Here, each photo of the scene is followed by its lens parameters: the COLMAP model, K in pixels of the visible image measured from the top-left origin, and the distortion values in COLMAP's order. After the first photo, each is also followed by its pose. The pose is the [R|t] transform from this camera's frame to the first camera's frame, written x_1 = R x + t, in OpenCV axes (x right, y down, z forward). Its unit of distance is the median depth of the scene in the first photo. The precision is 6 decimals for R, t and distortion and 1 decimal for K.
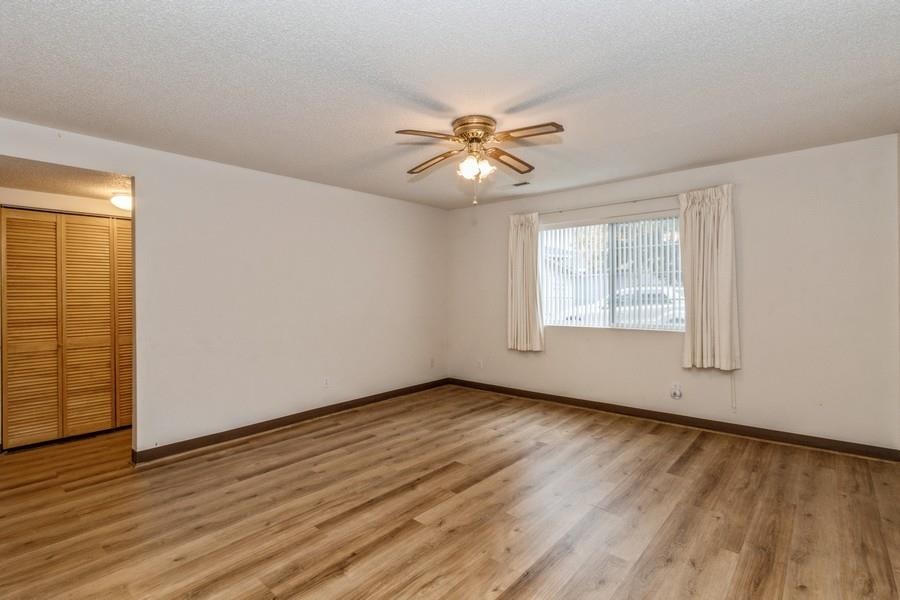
lens RADIAL K [[437.3, 0, 454.2], [0, 437.3, 301.3], [0, 0, 1]] dist [0.011527, -0.000237]
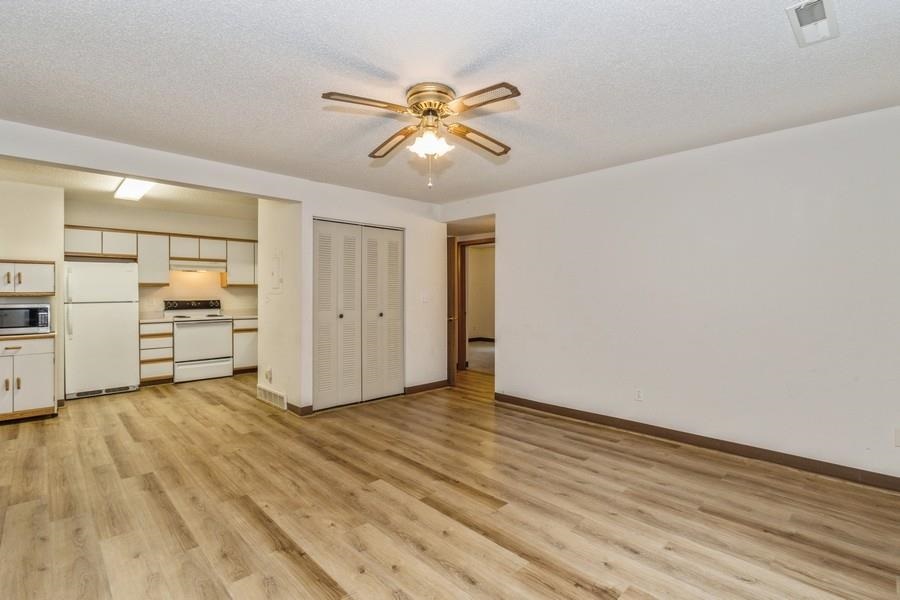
lens RADIAL K [[430.4, 0, 448.5], [0, 430.4, 294.2], [0, 0, 1]] dist [-0.010950, -0.000554]
pose [[-0.106336, 0.010356, -0.994276, 0.765261], [-0.019942, 0.999722, 0.012545, -0.016362], [0.994130, 0.021162, -0.106099, 0.958016]]
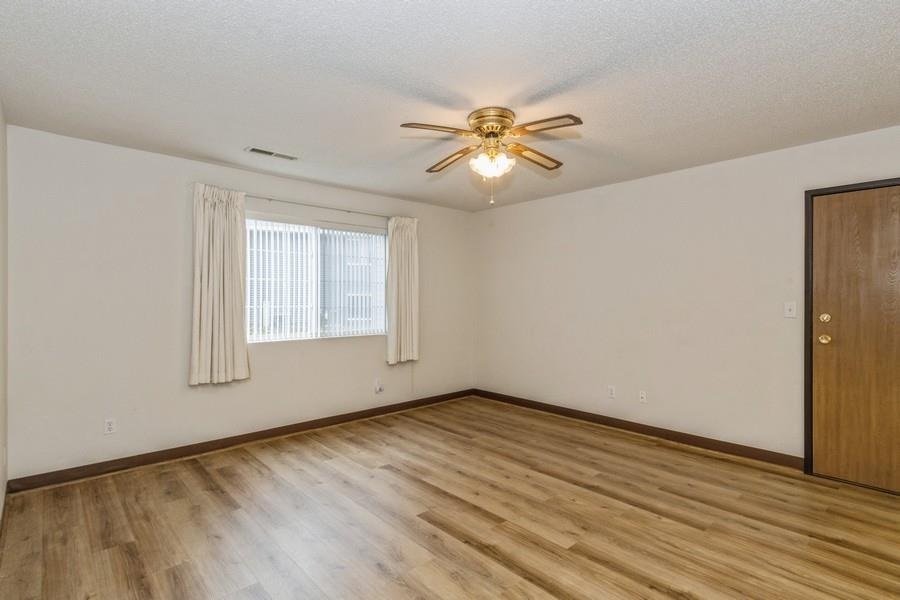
lens RADIAL K [[437.3, 0, 454.2], [0, 437.3, 301.3], [0, 0, 1]] dist [0.011527, -0.000237]
pose [[0.127063, 0.002337, 0.991892, -0.756582], [0.020725, 0.999773, -0.005011, -0.010740], [-0.991678, 0.021194, 0.126986, 0.817274]]
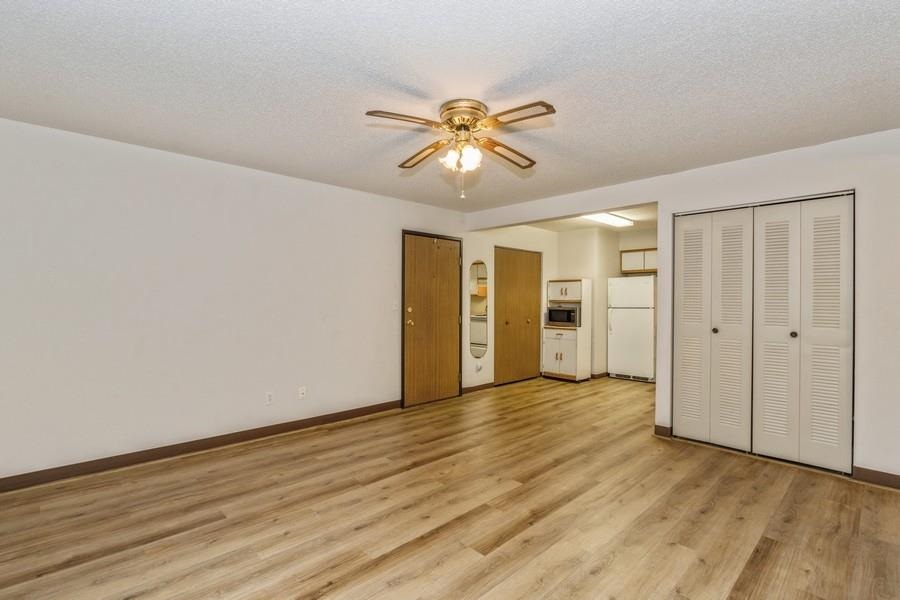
lens RADIAL K [[417.1, 0, 440.9], [0, 417.1, 306.8], [0, 0, 1]] dist [-0.008876, -0.000727]
pose [[-0.991786, 0.003699, 0.127854, -0.013647], [0.008430, 0.999299, 0.036476, -0.026323], [-0.127630, 0.037254, -0.991122, 1.588904]]
